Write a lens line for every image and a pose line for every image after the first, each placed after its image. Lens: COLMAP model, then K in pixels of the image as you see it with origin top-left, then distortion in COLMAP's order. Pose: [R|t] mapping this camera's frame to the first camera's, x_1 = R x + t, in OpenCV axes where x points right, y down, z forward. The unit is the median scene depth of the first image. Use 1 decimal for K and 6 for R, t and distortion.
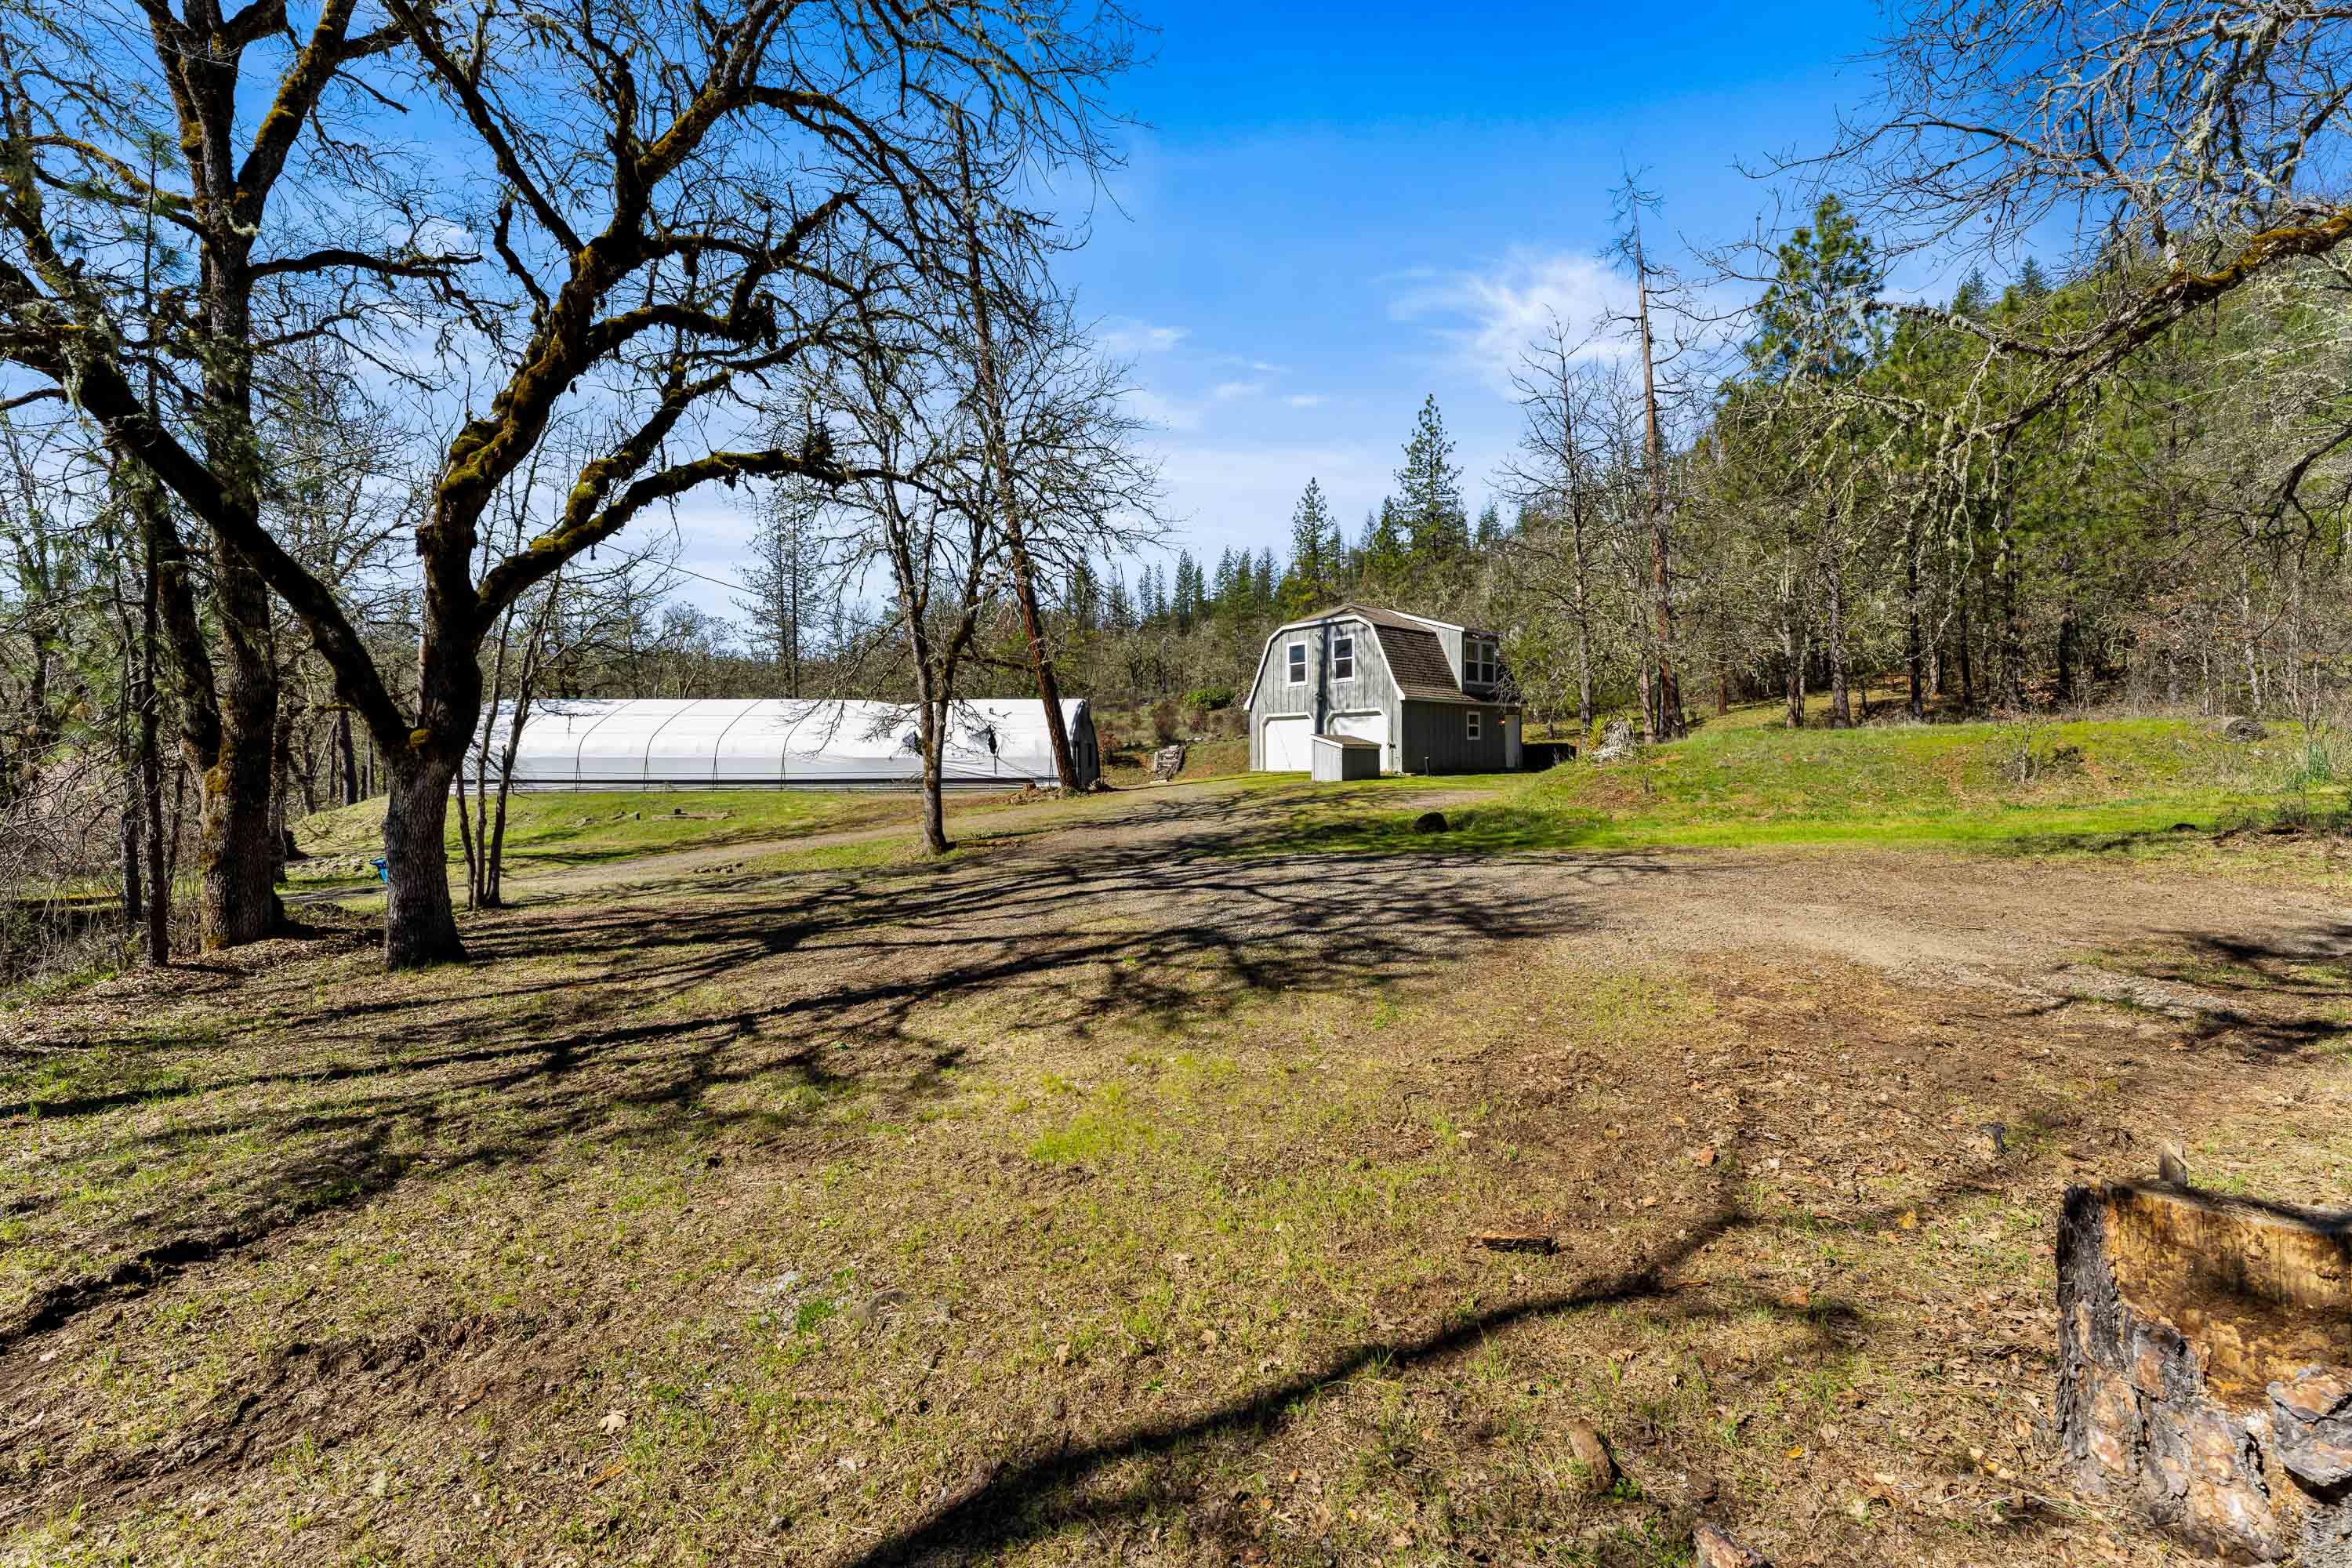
lens RADIAL K [[955.0, 0, 1160.6], [0, 955.0, 766.4], [0, 0, 1]] dist [0.003556, 0.000511]
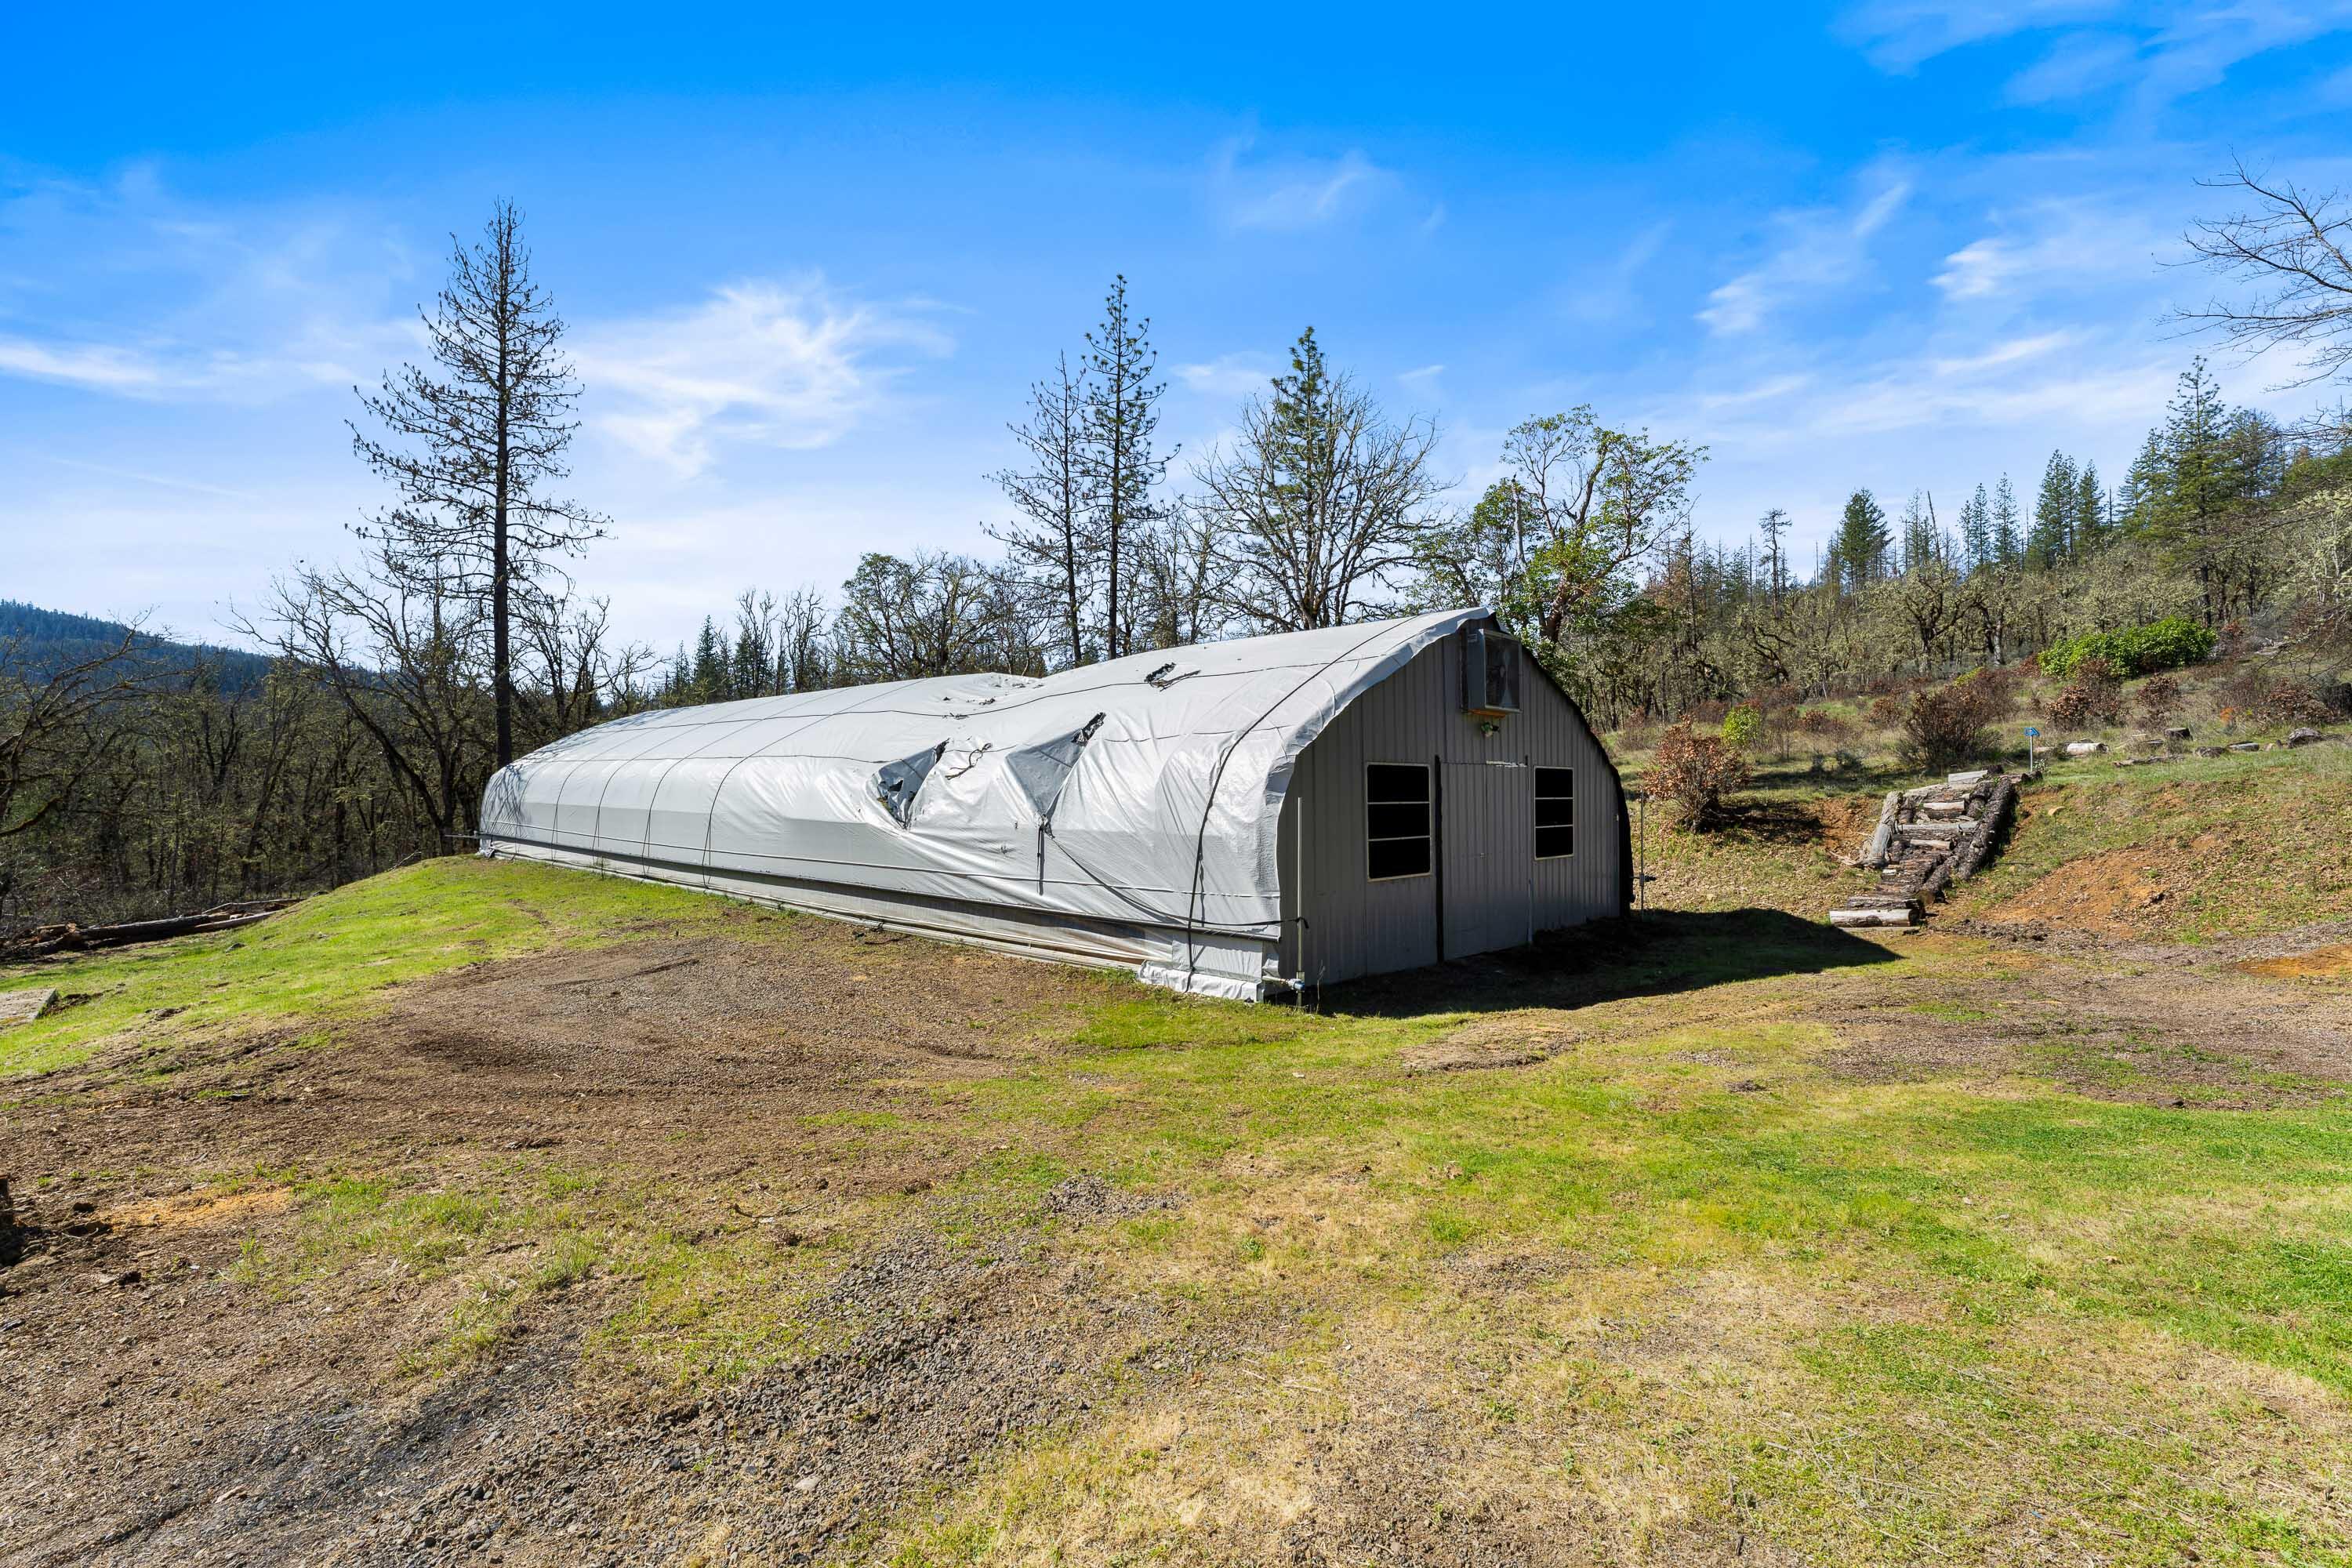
lens RADIAL K [[955.0, 0, 1171.2], [0, 955.0, 778.3], [0, 0, 1]] dist [0.003556, 0.000511]
pose [[0.749328, -0.001904, -0.662196, 0.038867], [-0.002278, 0.999983, -0.005453, -0.026578], [0.662195, 0.005595, 0.749311, 0.945121]]
